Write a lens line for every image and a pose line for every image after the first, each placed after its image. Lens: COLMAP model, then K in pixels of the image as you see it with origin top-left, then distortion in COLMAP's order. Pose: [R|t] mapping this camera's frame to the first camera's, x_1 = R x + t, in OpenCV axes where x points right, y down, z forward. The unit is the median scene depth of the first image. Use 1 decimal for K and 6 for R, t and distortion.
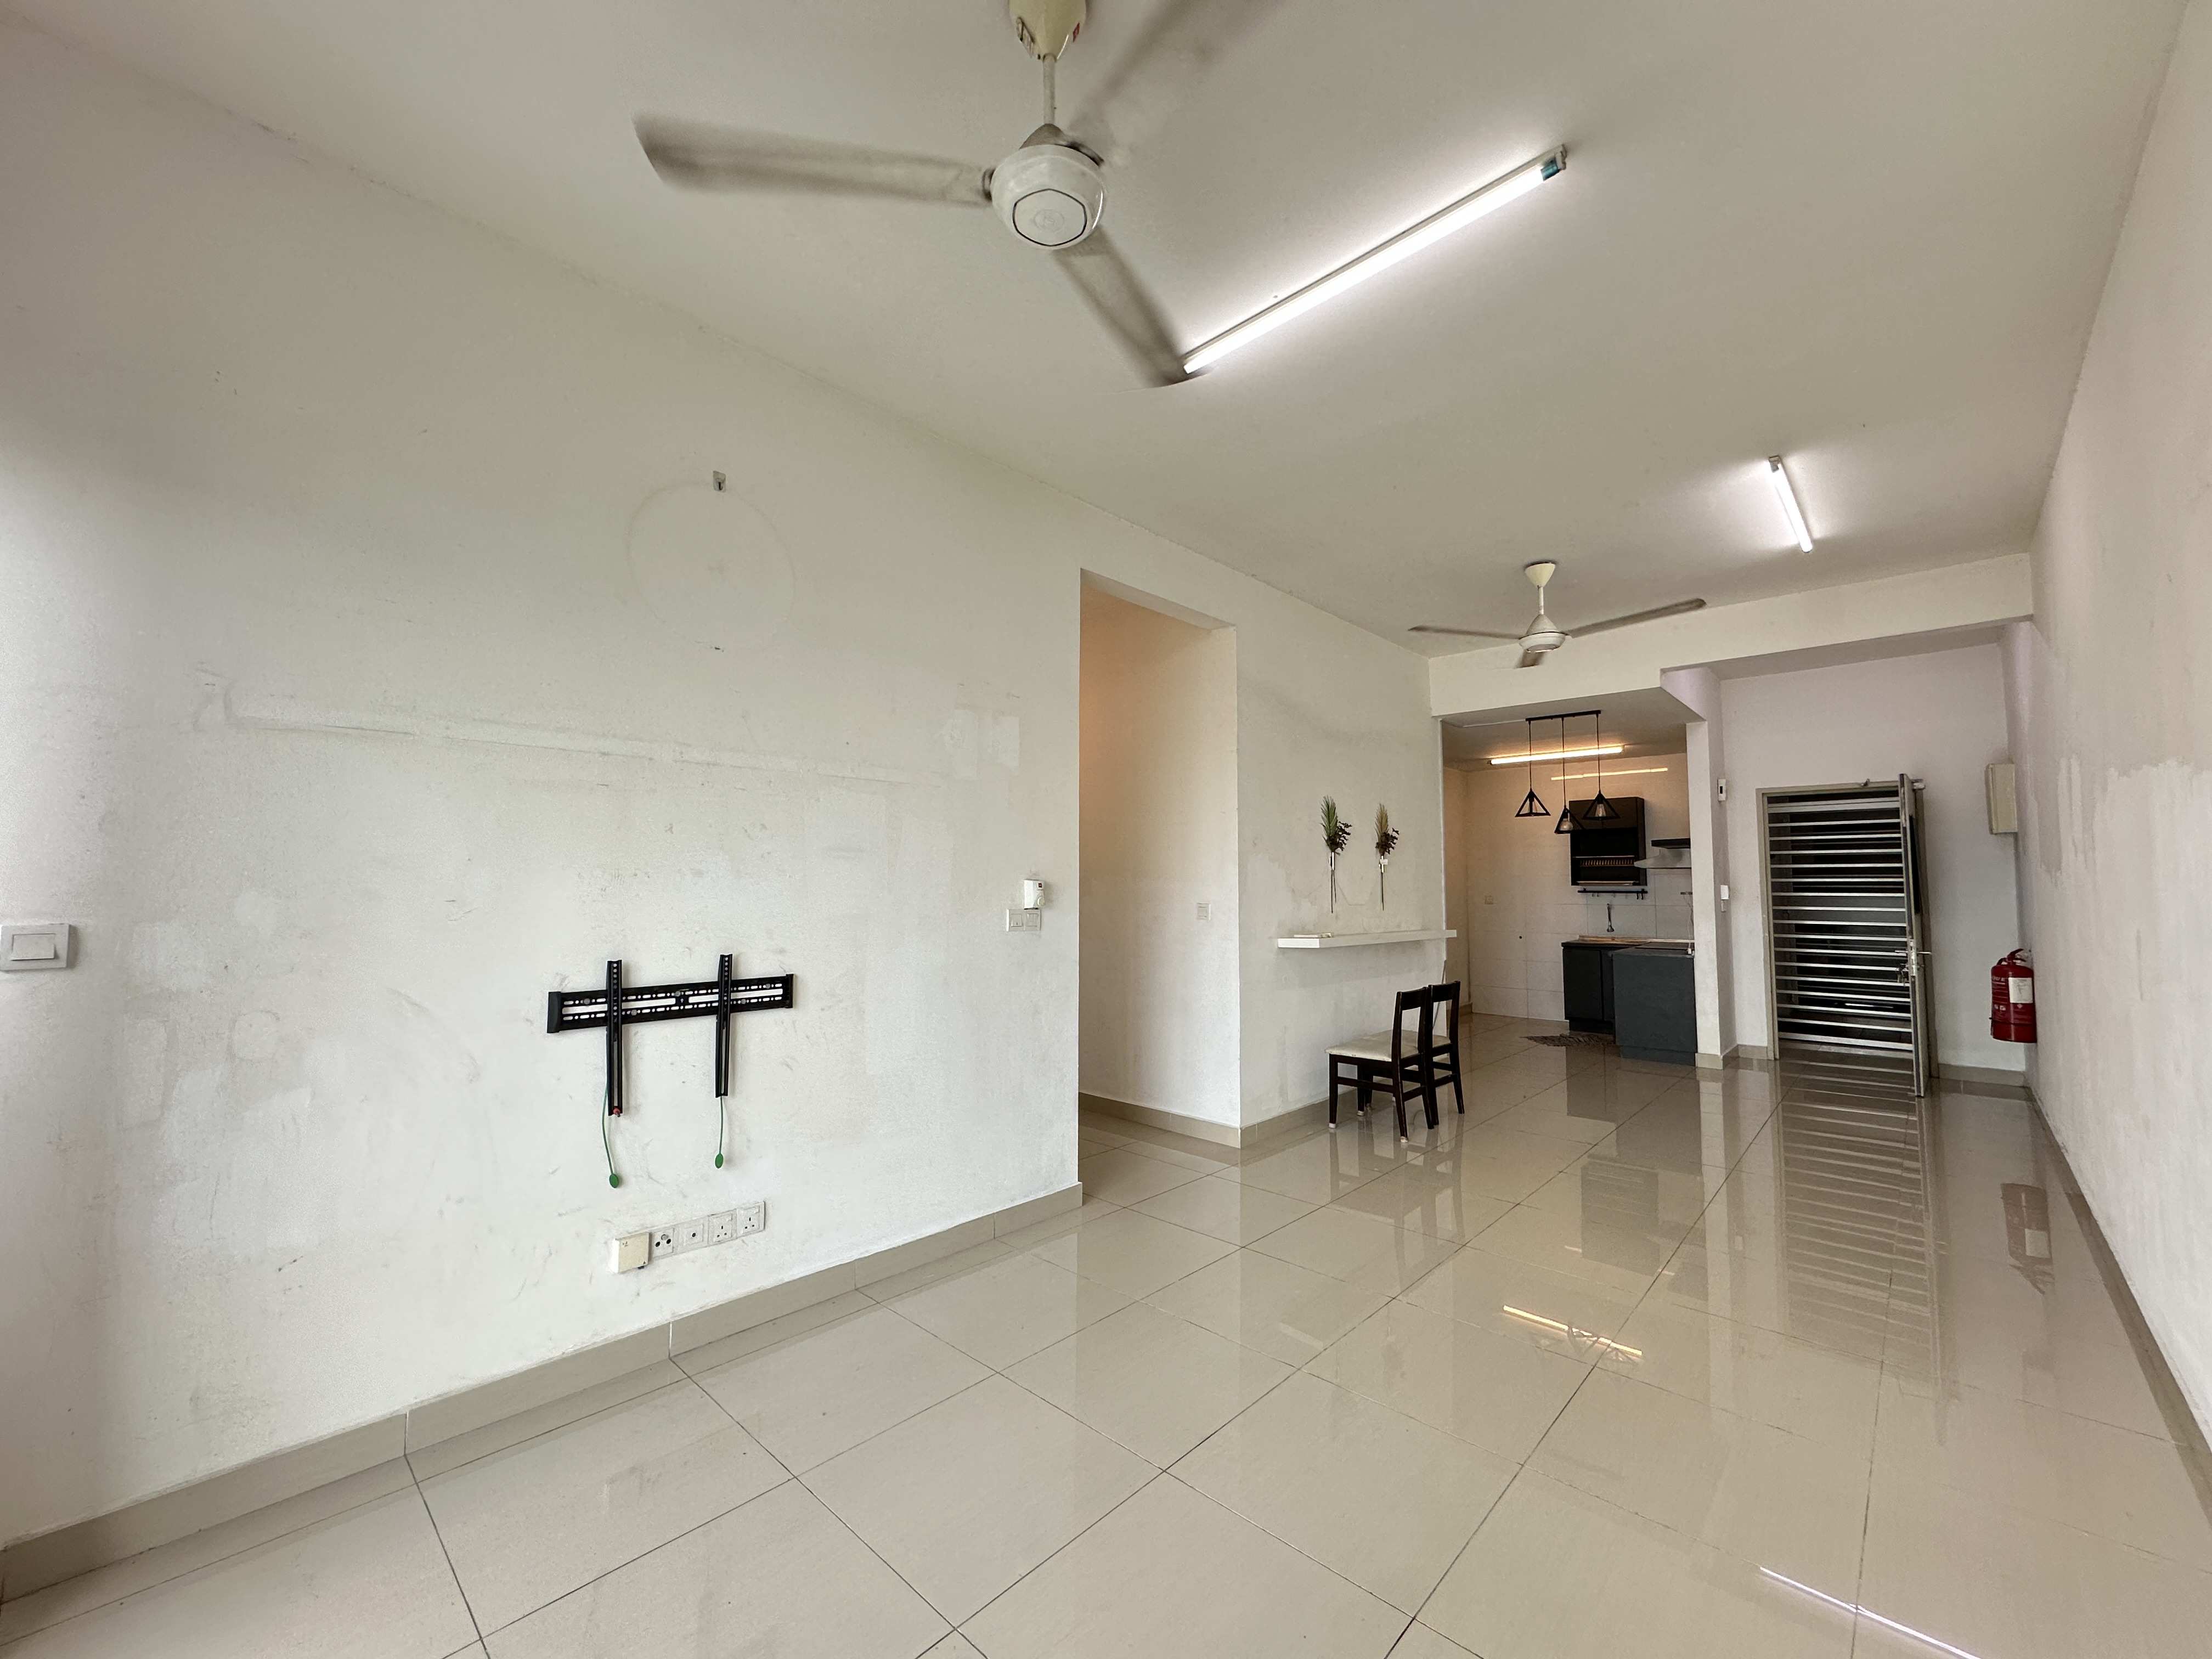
lens RADIAL K [[880.7, 0, 1104.3], [0, 880.7, 833.9], [0, 0, 1]] dist [-0.004426, 0.000646]
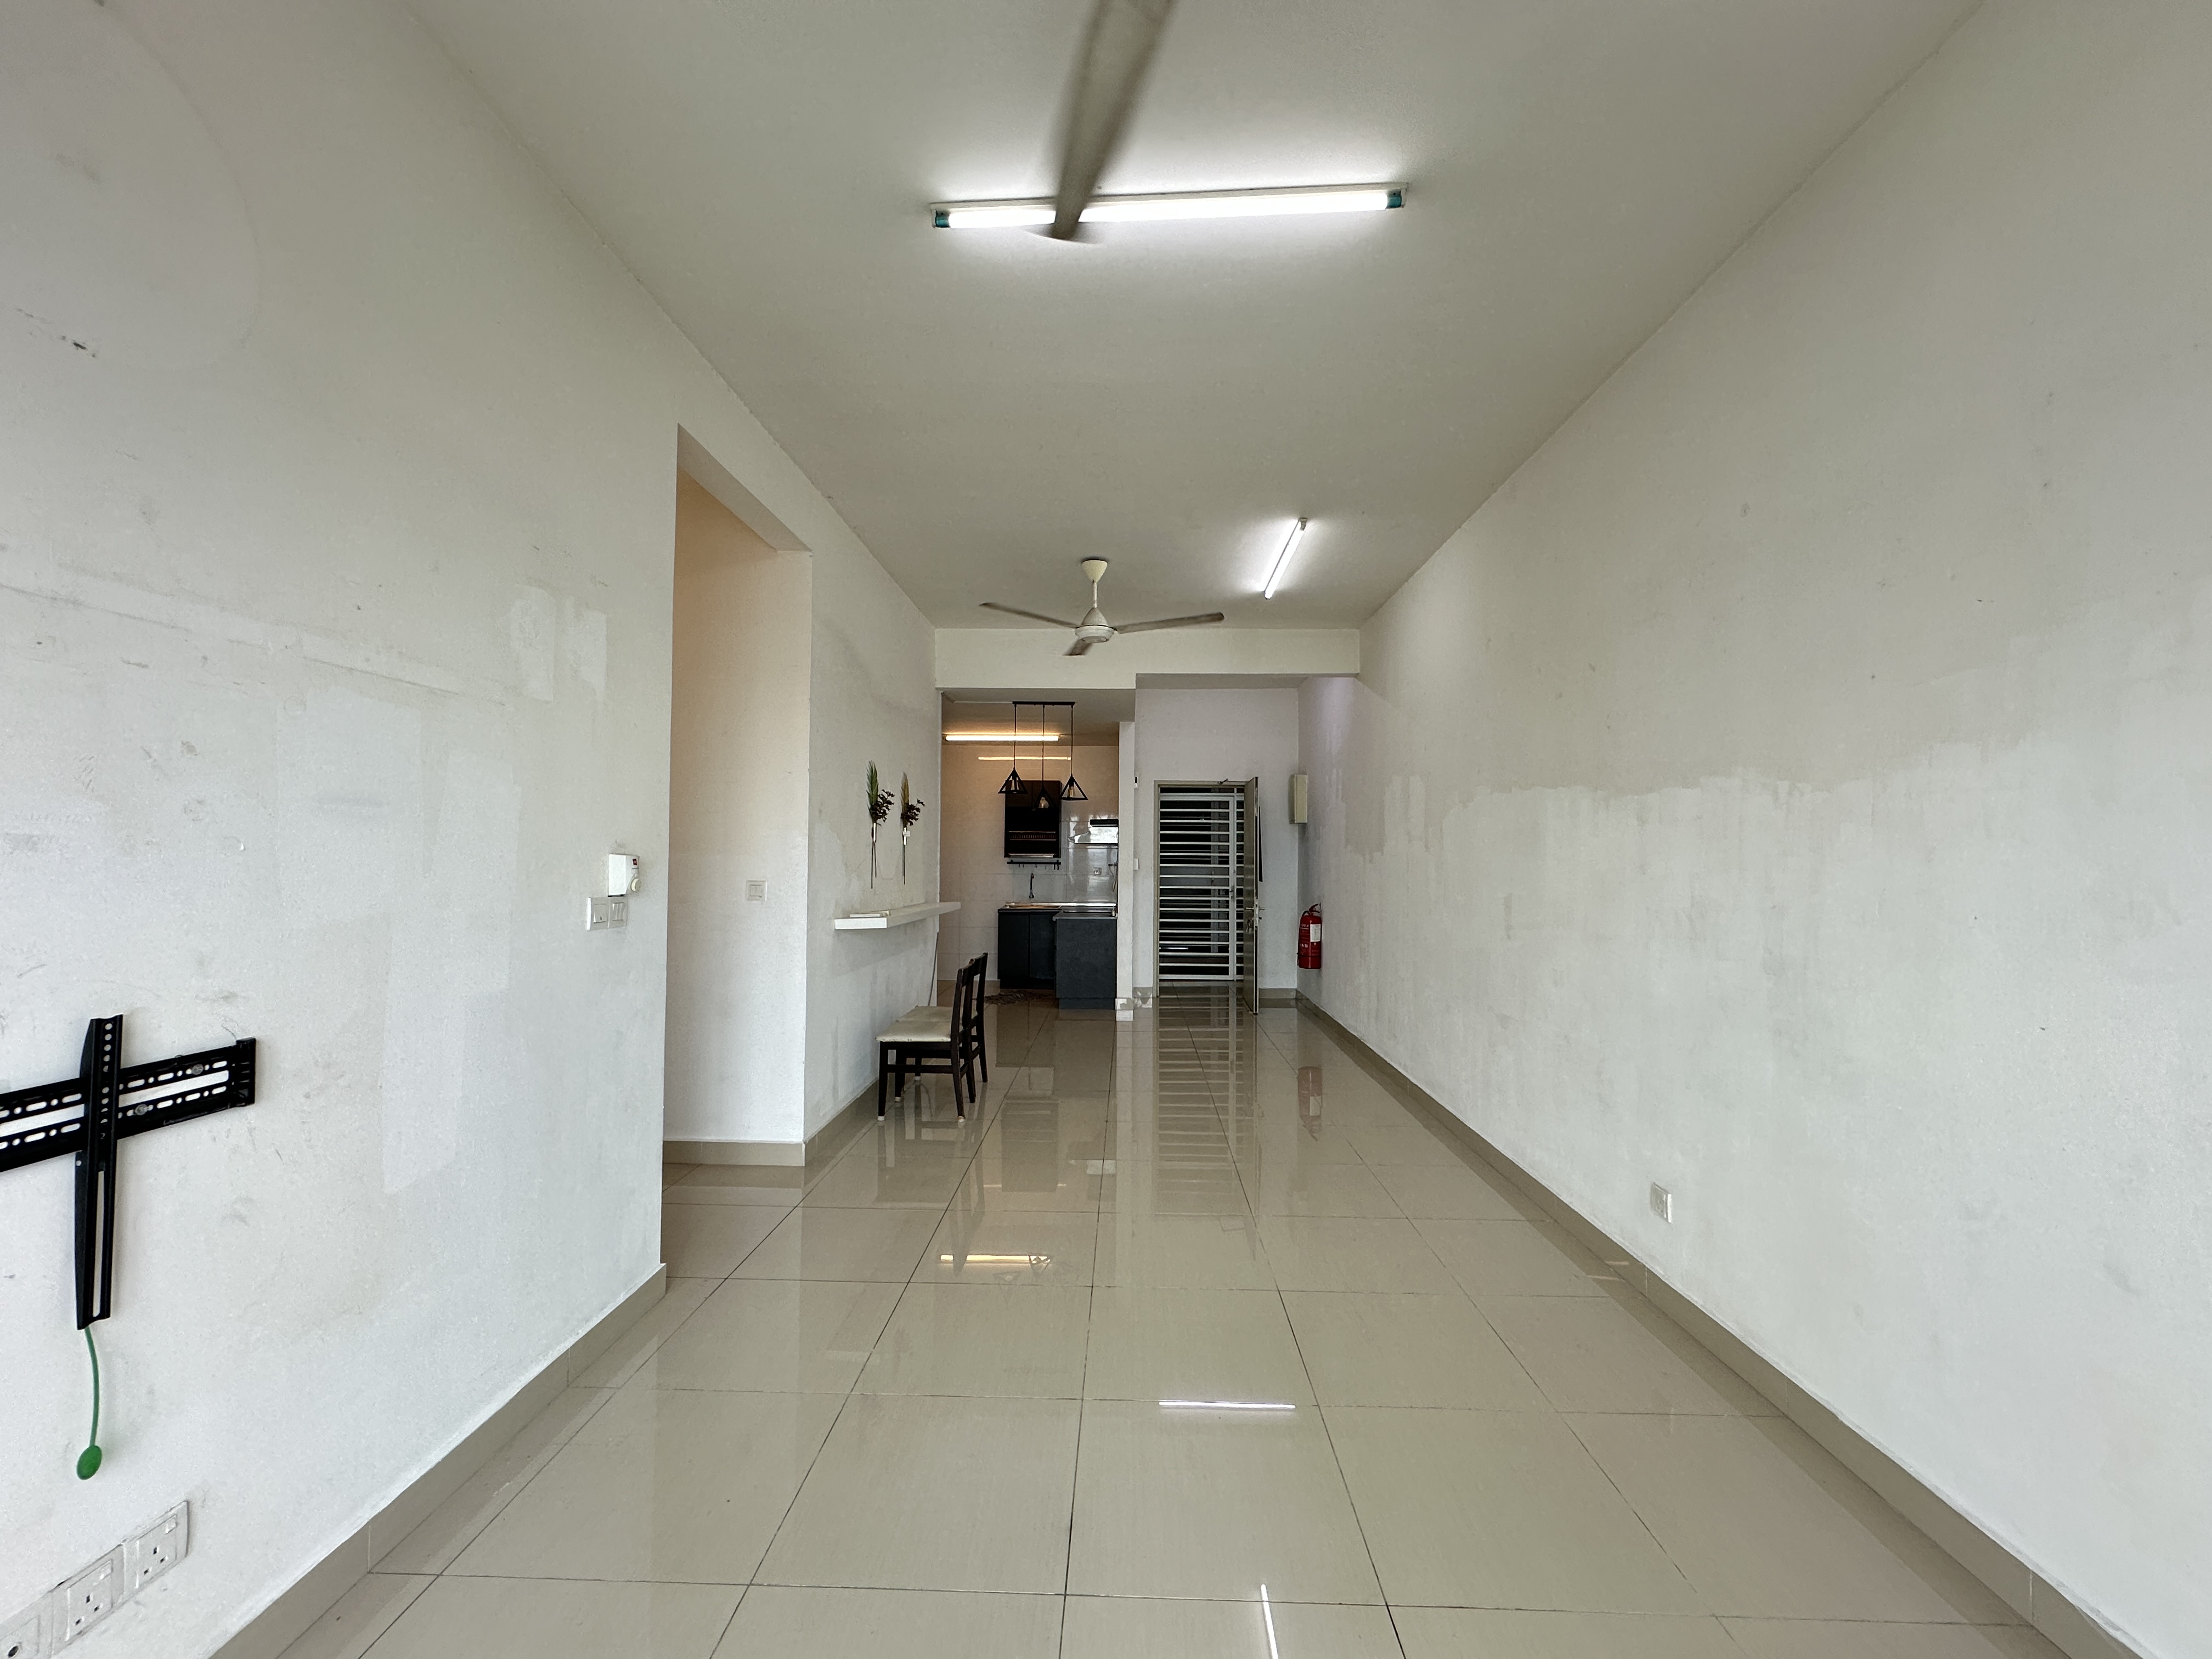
lens RADIAL K [[880.7, 0, 1100.7], [0, 880.7, 831.2], [0, 0, 1]] dist [-0.004426, 0.000646]
pose [[0.747285, 0.022927, 0.664109, -0.175776], [-0.045667, 0.998814, 0.016905, 0.003499], [-0.662933, -0.042961, 0.747445, 0.156763]]
